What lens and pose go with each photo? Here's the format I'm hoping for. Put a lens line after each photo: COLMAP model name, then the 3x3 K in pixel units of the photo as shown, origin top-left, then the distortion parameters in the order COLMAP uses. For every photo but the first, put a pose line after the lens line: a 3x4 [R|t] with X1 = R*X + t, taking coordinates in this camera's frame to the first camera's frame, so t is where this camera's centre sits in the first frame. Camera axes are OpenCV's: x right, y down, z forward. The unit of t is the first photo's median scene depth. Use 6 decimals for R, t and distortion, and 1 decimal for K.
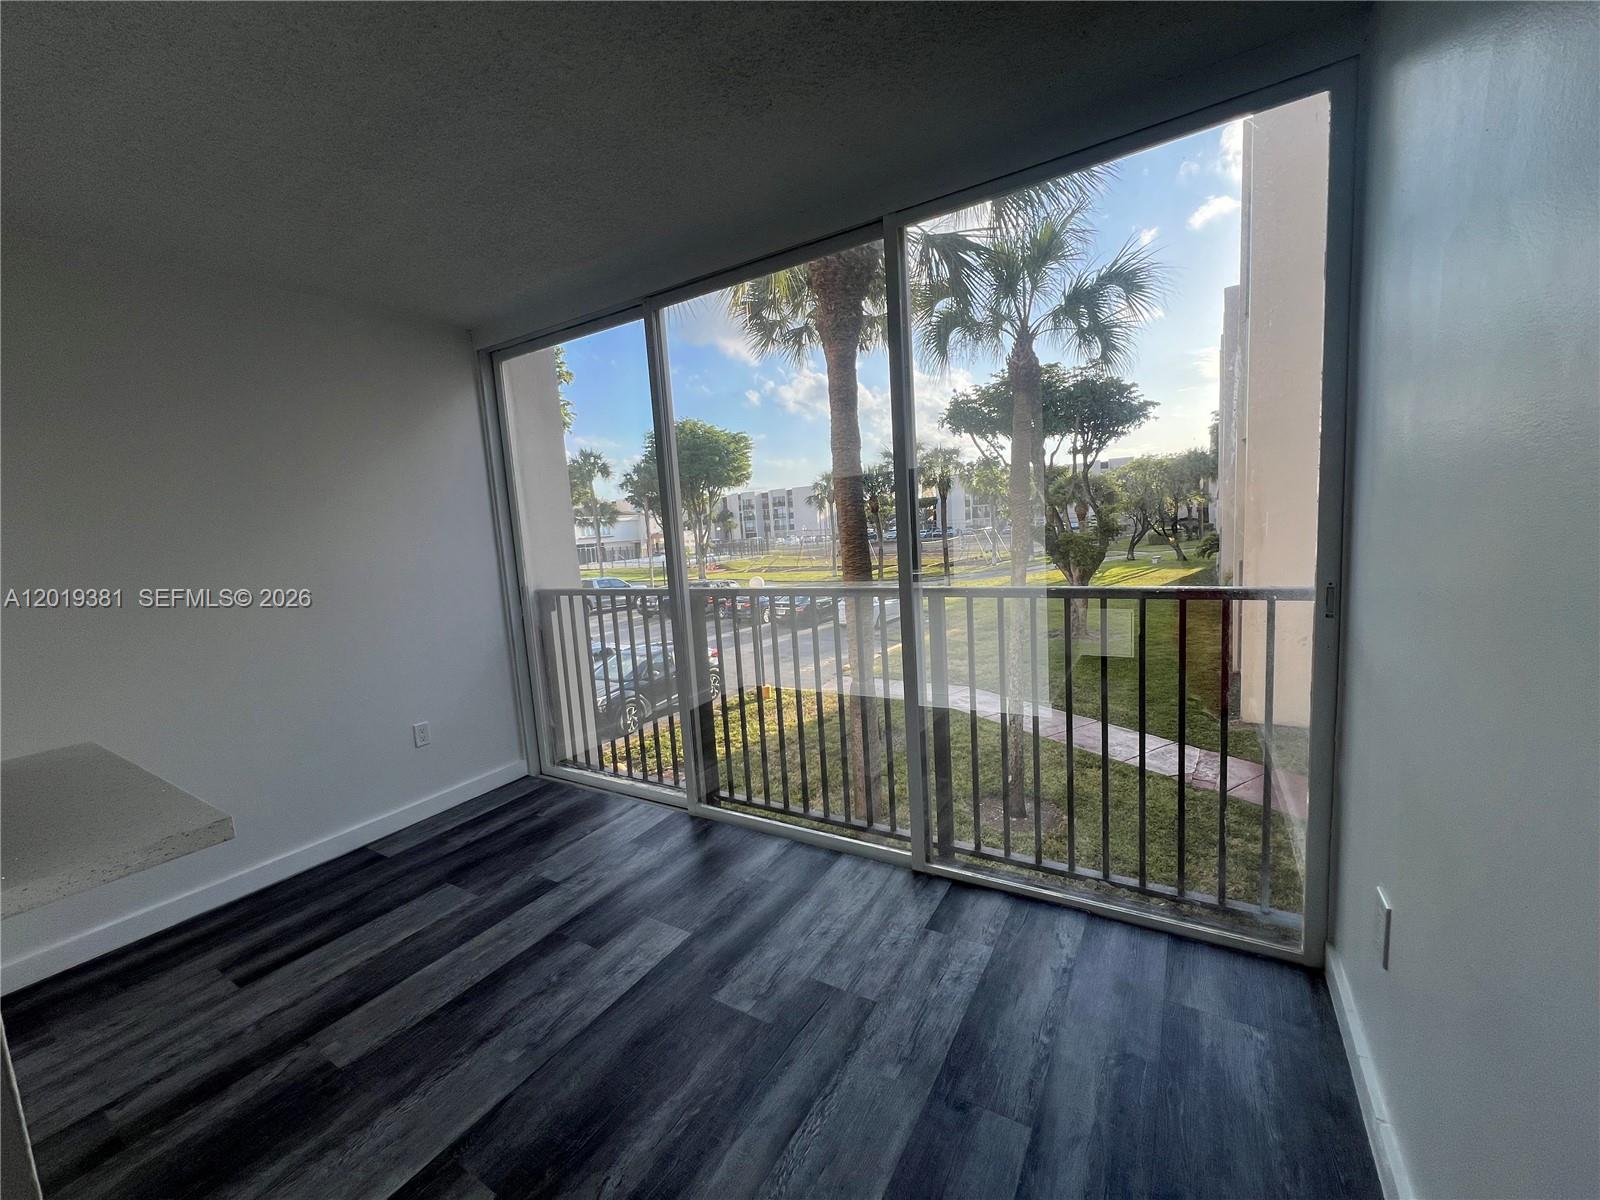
lens RADIAL K [[638.1, 0, 803.5], [0, 638.1, 602.9], [0, 0, 1]] dist [0.001246, -0.000525]
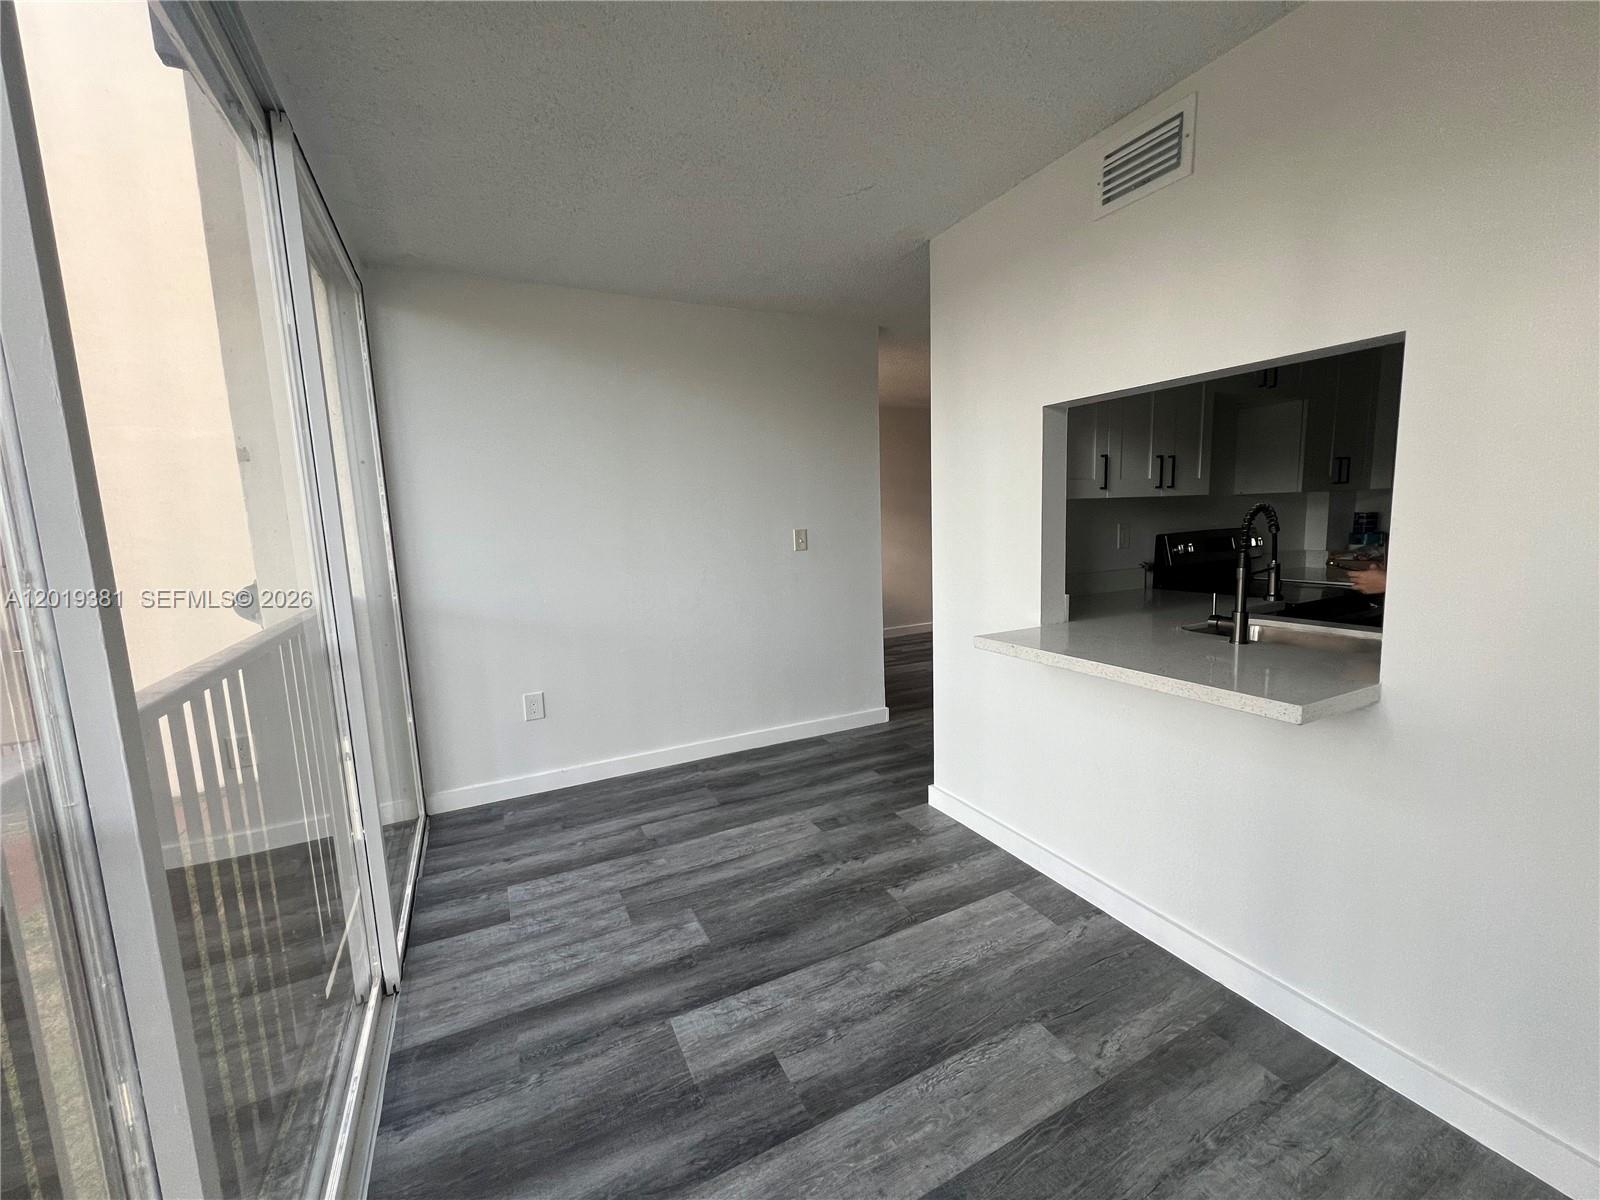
lens RADIAL K [[638.1, 0, 798.5], [0, 638.1, 599.6], [0, 0, 1]] dist [0.001246, -0.000525]
pose [[-0.846991, 0.024602, 0.531037, -0.817769], [0.151916, 0.968474, 0.197434, -0.136180], [-0.509439, 0.247897, -0.824026, 1.579456]]
